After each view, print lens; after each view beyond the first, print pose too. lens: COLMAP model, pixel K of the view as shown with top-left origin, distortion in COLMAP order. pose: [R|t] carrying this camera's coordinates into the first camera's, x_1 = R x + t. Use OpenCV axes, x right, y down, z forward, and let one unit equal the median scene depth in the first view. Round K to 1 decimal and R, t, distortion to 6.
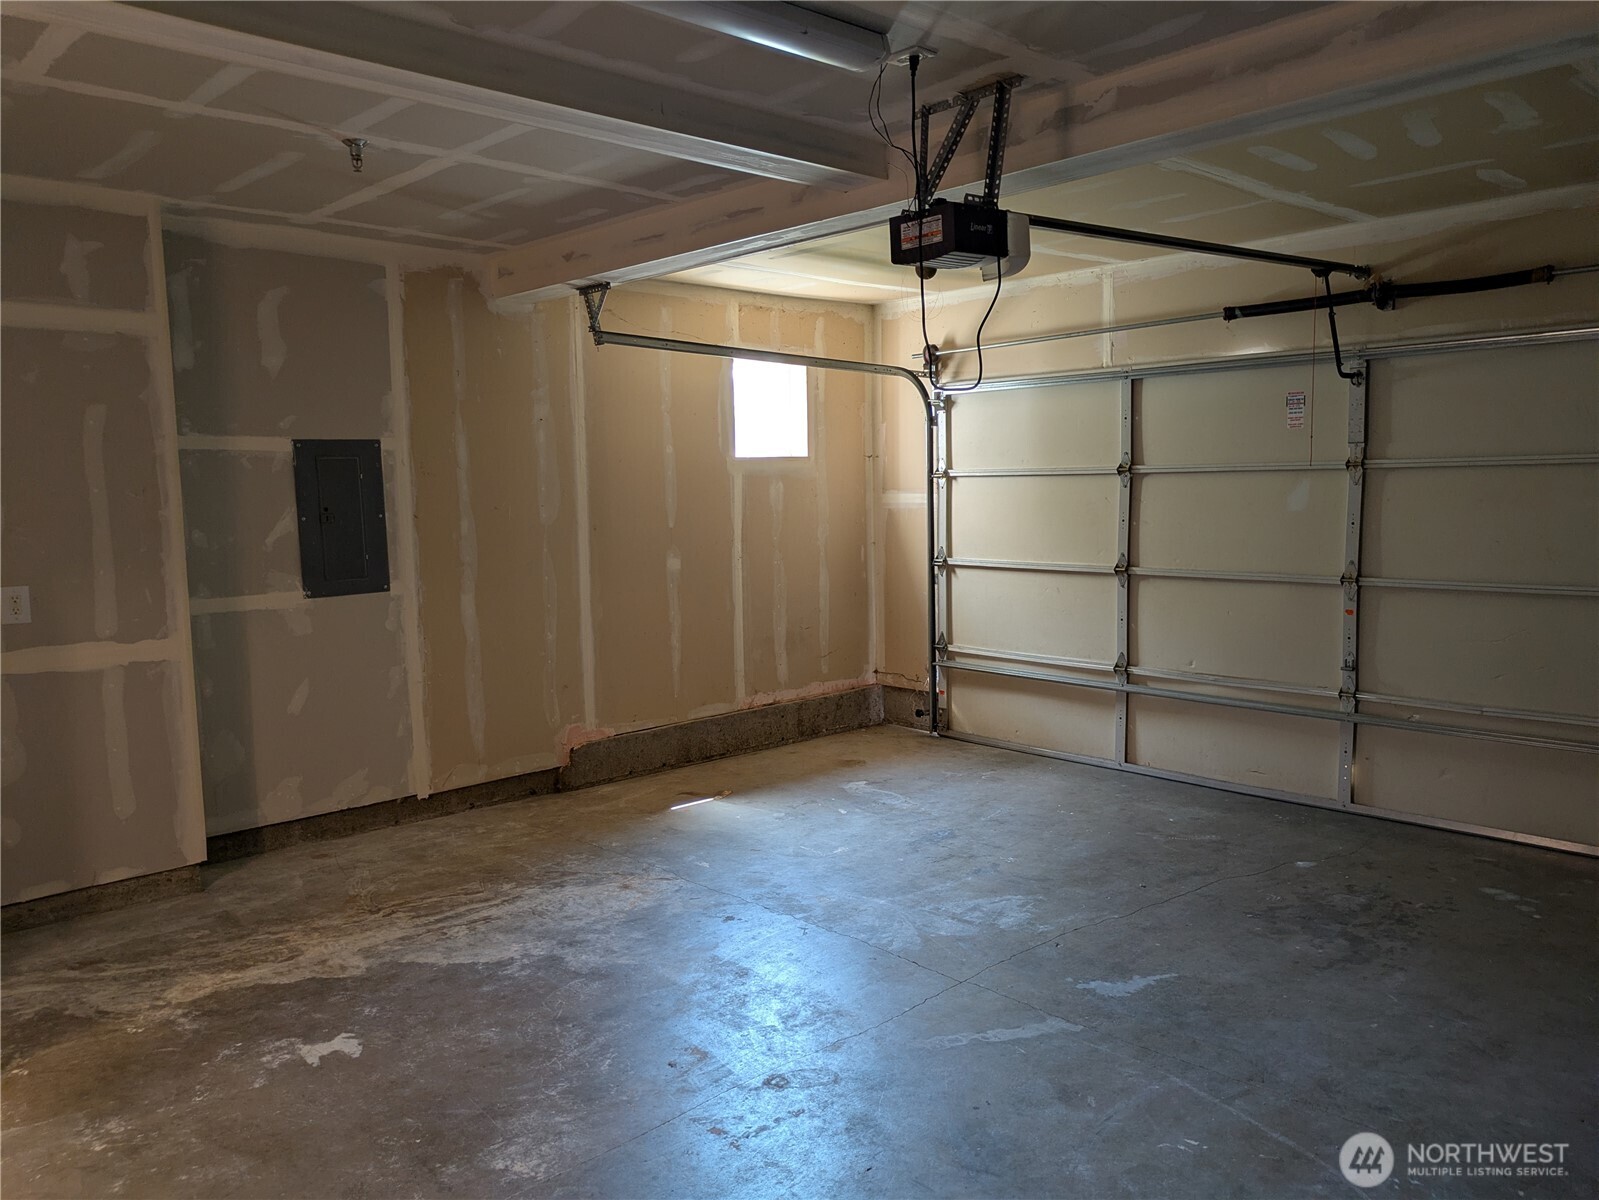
lens RADIAL K [[1189.0, 0, 799.5], [0, 1189.0, 600.0], [0, 0, 1]] dist [0.008145, 0.003450]
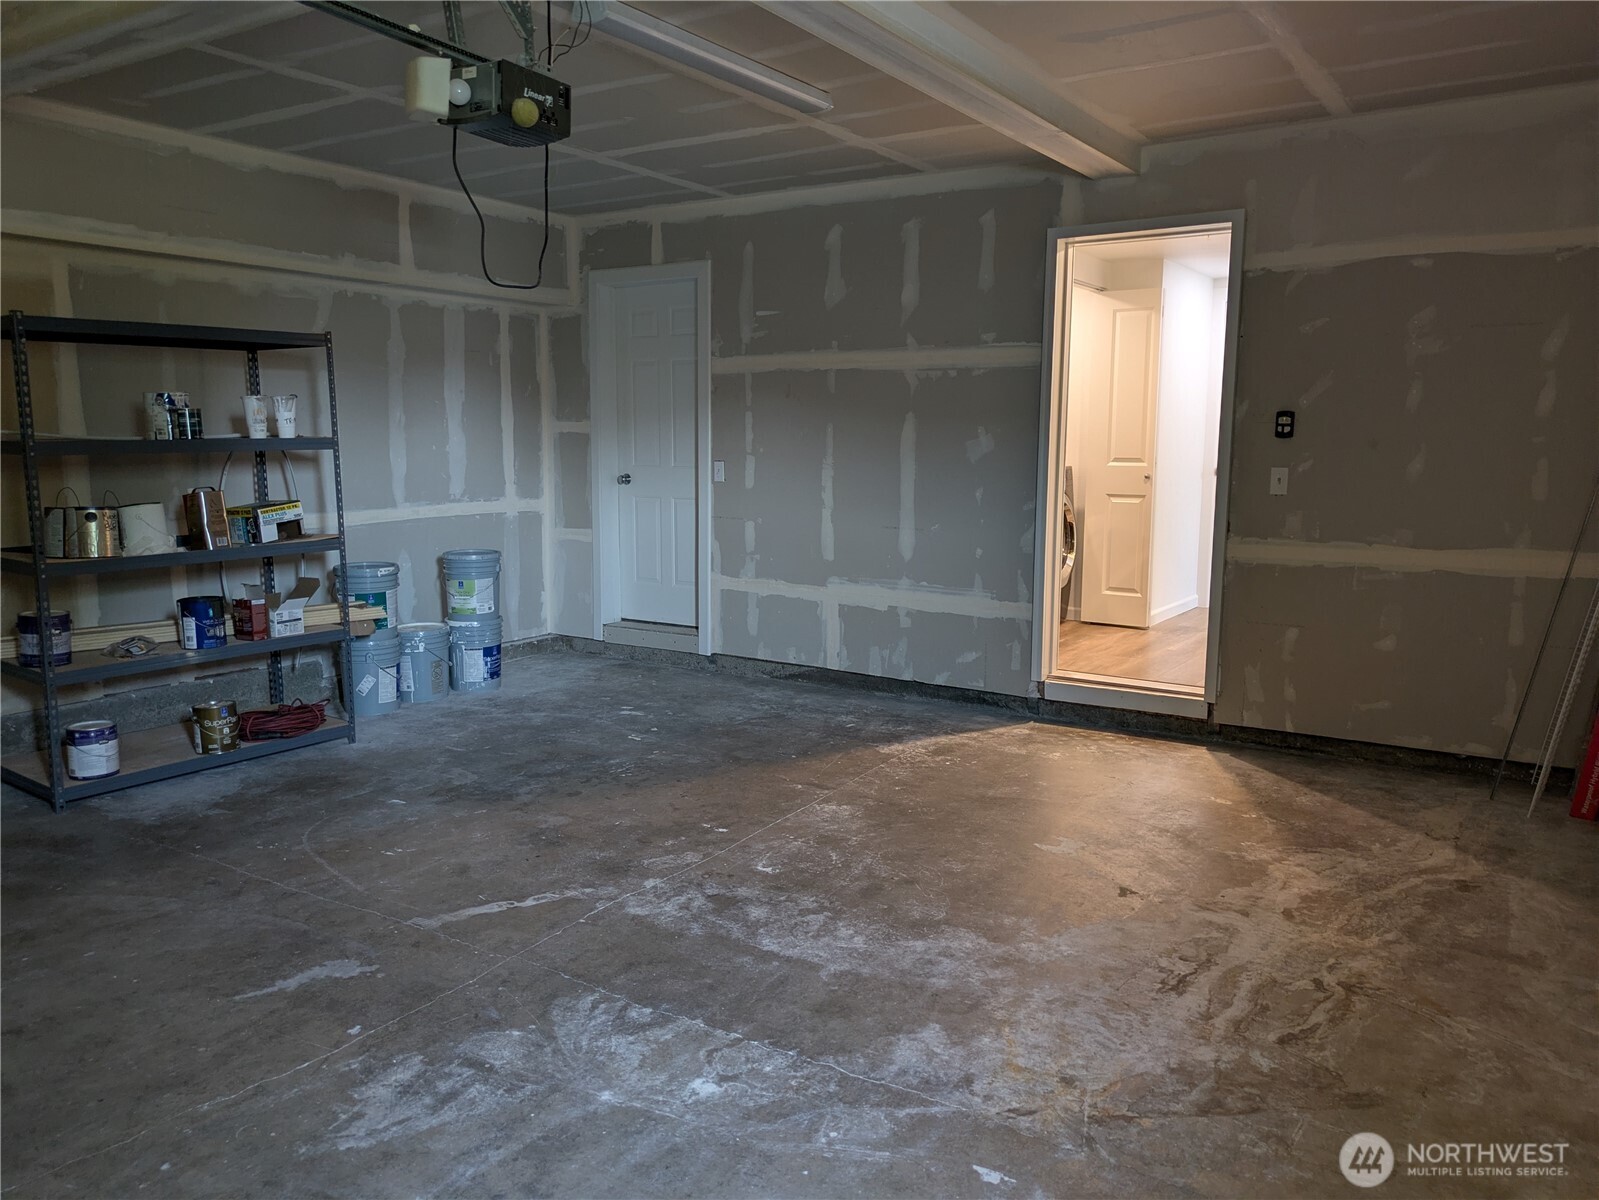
lens RADIAL K [[1189.0, 0, 799.5], [0, 1189.0, 600.0], [0, 0, 1]] dist [0.008145, 0.003450]
pose [[-0.974973, 0.046944, -0.217309, 0.095240], [-0.007347, 0.970115, 0.242533, -0.123728], [0.222200, 0.238059, -0.945492, 1.564970]]
